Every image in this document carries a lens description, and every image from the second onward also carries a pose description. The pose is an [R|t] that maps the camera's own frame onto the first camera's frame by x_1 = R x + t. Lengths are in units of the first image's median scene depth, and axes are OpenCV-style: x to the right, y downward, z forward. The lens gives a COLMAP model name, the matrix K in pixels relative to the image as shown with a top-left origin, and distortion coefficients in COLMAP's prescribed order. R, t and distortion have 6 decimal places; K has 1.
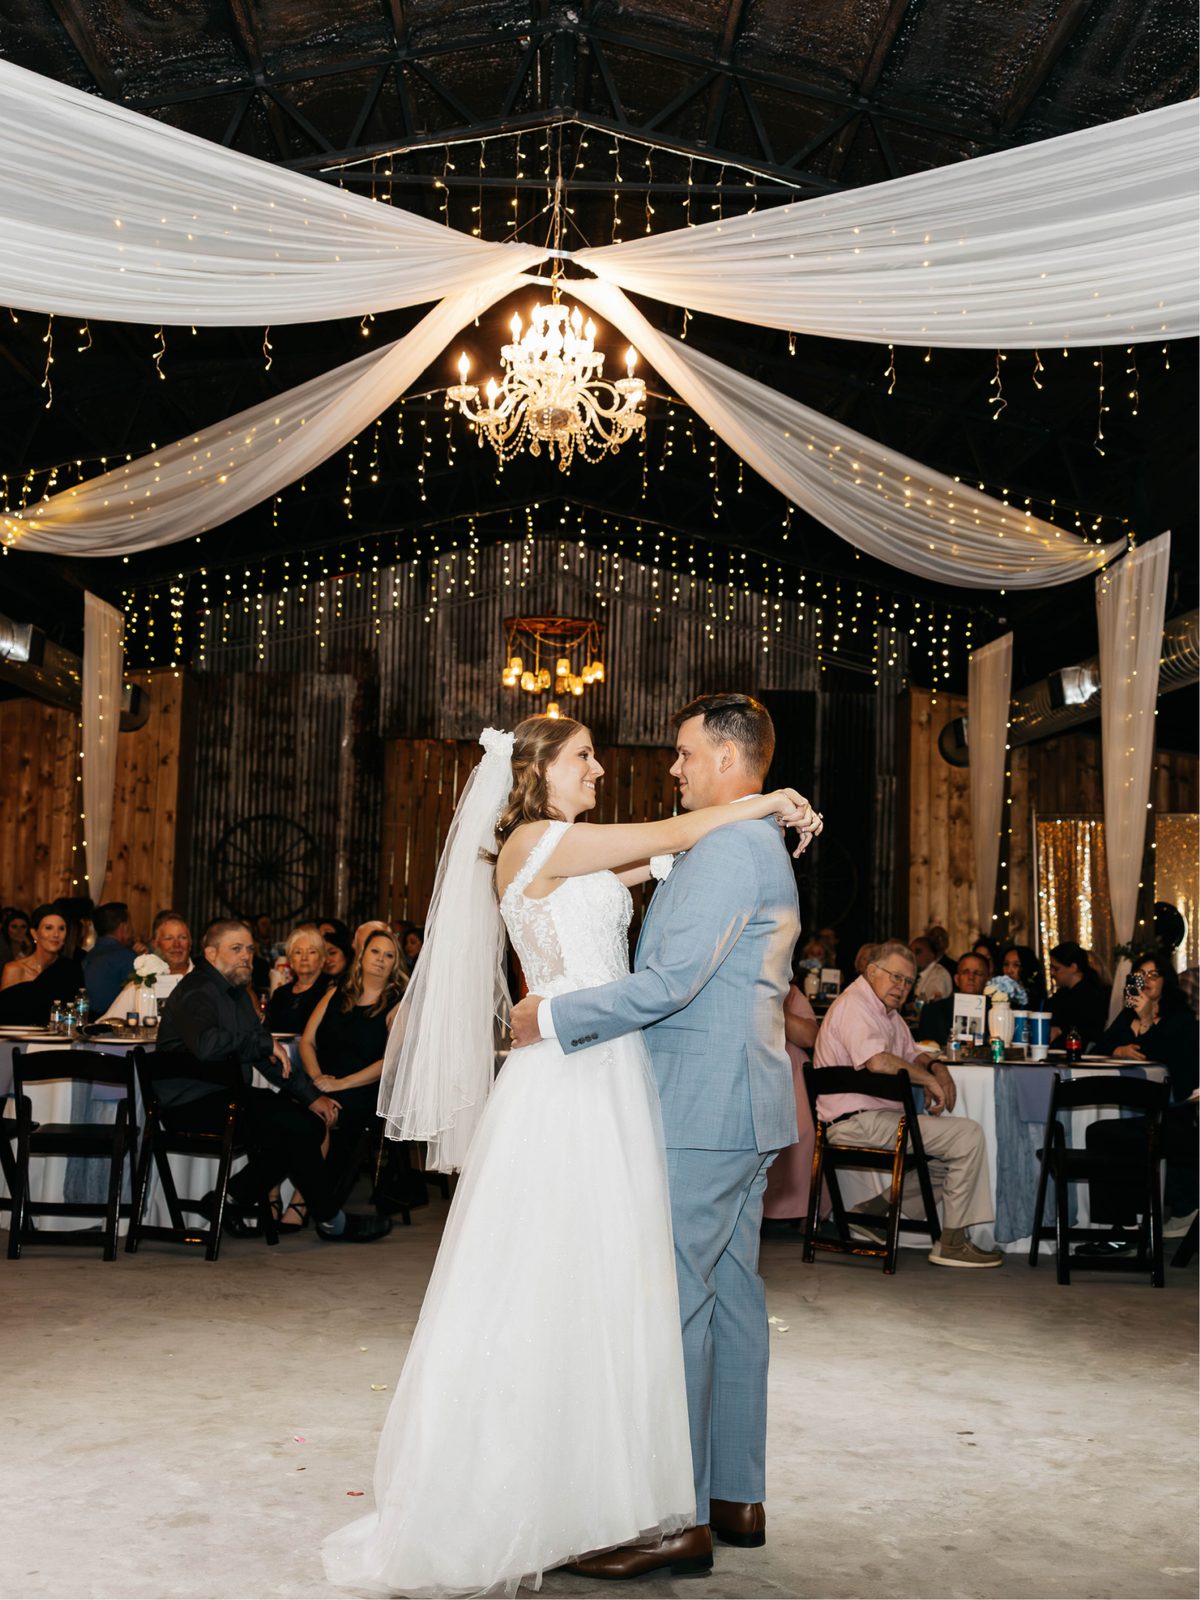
lens RADIAL K [[1977.2, 0, 600.0], [0, 1977.2, 800.0], [0, 0, 1]] dist [0.002527, -0.000773]
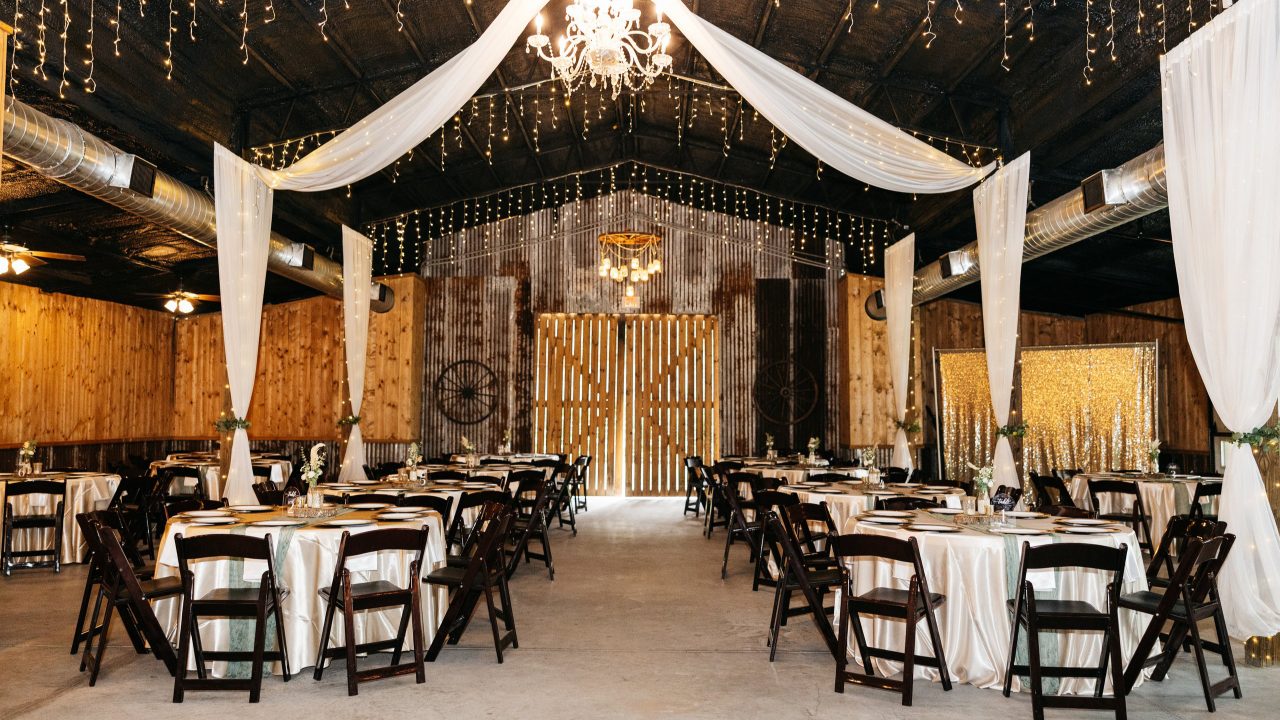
lens RADIAL K [[931.3, 0, 640.0], [0, 931.3, 360.0], [0, 0, 1]] dist [0.004395, 0.000555]
pose [[0.998842, -0.025148, -0.041015, 0.014647], [0.025169, 0.999683, 0.000010, 0.012275], [0.041001, -0.001042, 0.999159, 0.230972]]
